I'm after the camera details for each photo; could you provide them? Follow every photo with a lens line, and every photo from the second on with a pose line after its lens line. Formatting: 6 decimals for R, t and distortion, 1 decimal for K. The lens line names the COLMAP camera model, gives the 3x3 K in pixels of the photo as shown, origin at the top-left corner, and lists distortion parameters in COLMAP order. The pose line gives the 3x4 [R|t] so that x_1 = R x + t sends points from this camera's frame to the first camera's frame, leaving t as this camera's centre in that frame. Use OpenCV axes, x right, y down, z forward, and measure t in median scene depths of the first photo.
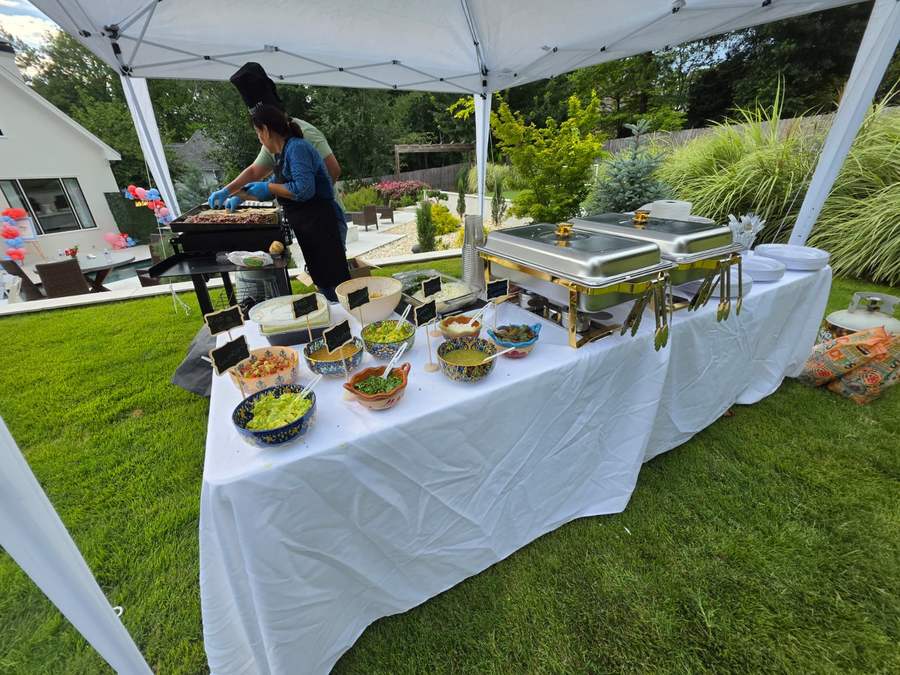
lens RADIAL K [[362.3, 0, 452.0], [0, 362.3, 336.7], [0, 0, 1]] dist [-0.003728, 0.000068]
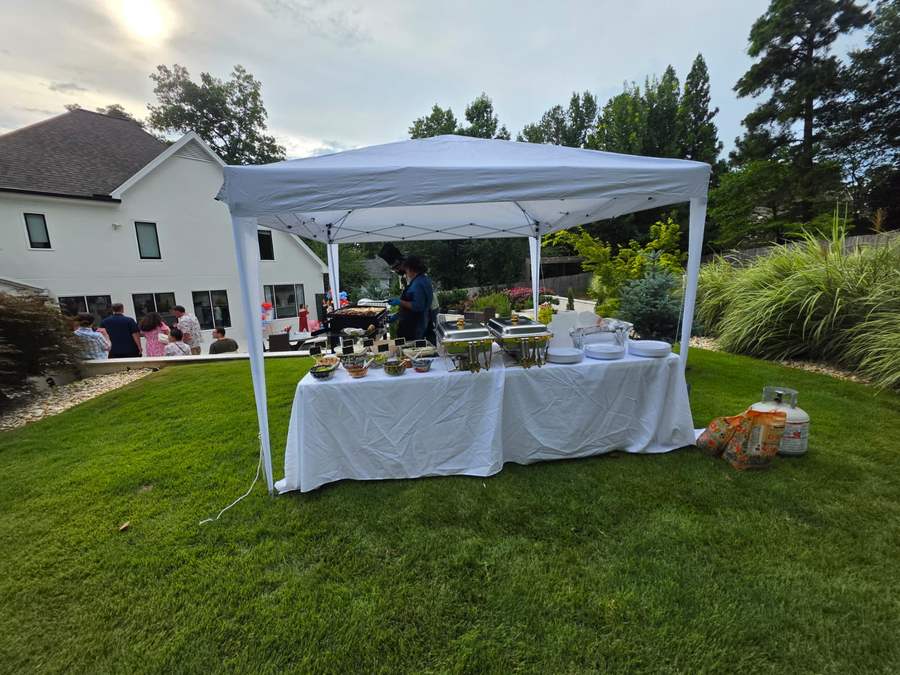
lens RADIAL K [[362.3, 0, 449.6], [0, 362.3, 336.1], [0, 0, 1]] dist [-0.003728, 0.000068]
pose [[0.927024, 0.057264, -0.370604, 0.321065], [-0.153284, 0.959804, -0.235116, 0.094223], [0.342243, 0.274766, 0.898540, -0.291159]]
